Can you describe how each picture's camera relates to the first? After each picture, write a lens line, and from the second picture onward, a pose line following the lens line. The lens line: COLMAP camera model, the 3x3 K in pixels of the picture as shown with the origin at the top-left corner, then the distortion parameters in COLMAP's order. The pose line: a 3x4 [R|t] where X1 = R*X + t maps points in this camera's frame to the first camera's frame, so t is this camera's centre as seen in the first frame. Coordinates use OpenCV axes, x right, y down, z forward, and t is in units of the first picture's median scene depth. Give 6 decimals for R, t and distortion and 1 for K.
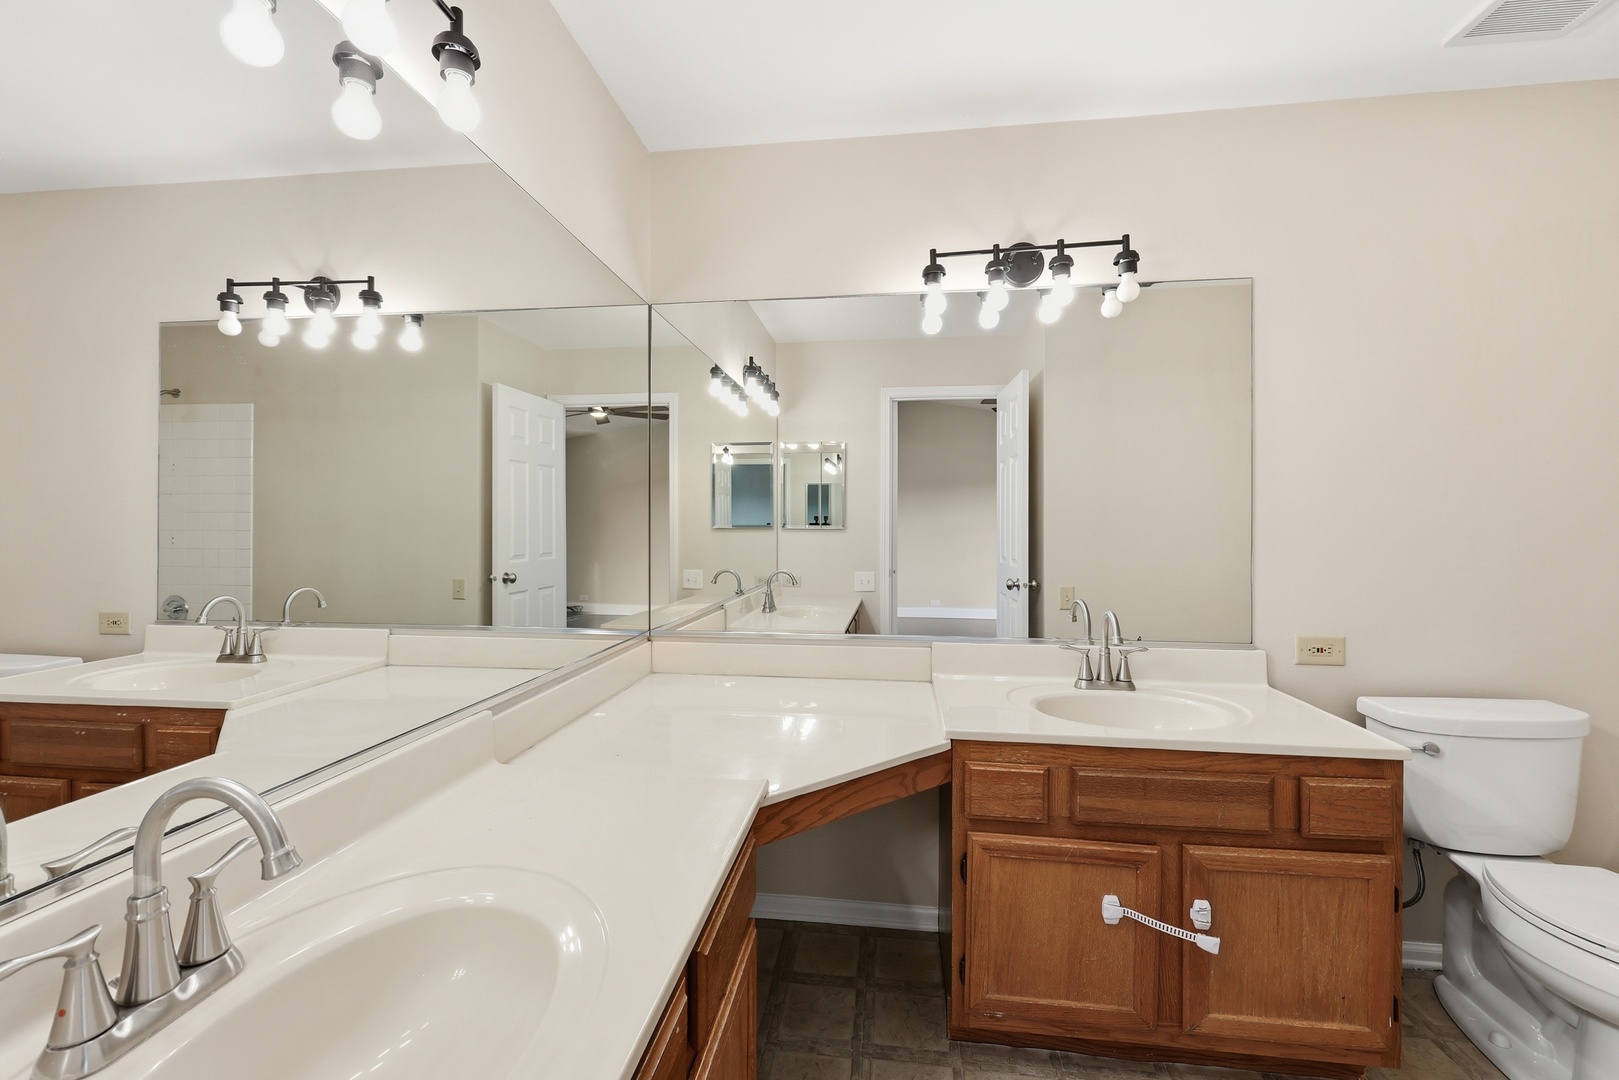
lens RADIAL K [[663.4, 0, 811.0], [0, 663.4, 533.8], [0, 0, 1]] dist [0.003842, -0.000182]
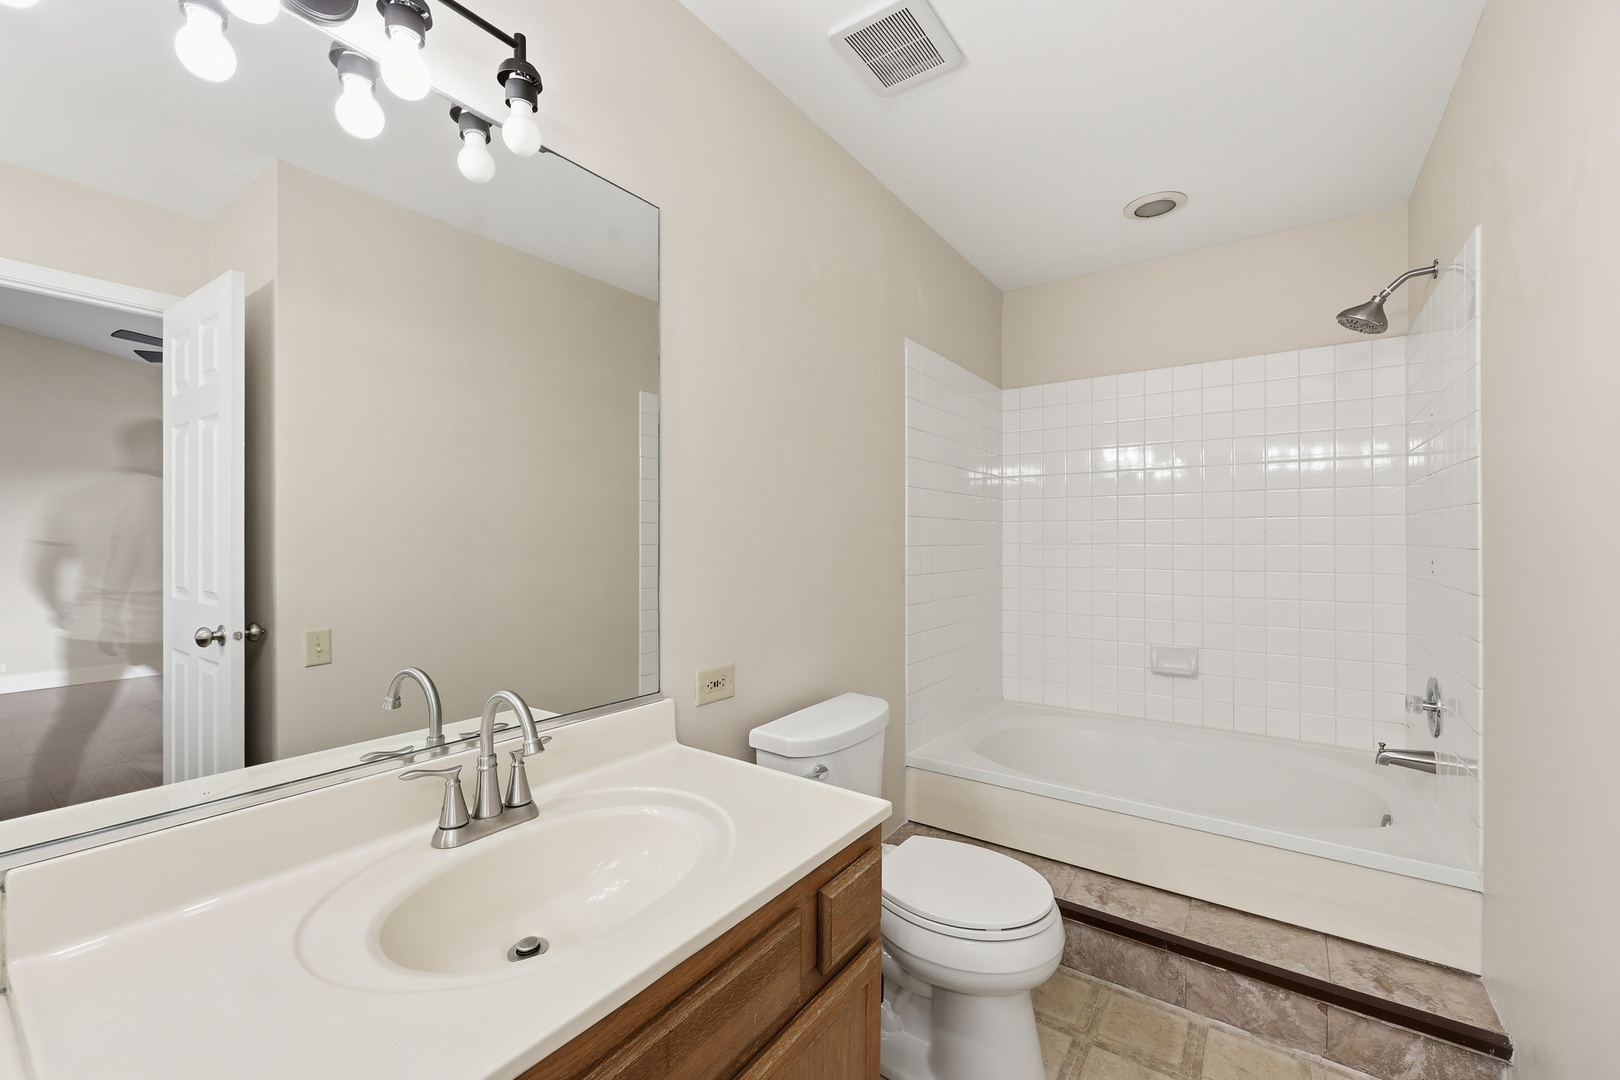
lens RADIAL K [[663.9, 0, 819.3], [0, 663.9, 543.4], [0, 0, 1]] dist [0.003842, -0.000182]
pose [[0.472901, -0.005777, 0.881097, 0.081880], [0.007084, 0.999971, 0.002754, -0.006582], [-0.881087, 0.004939, 0.472928, 0.485794]]
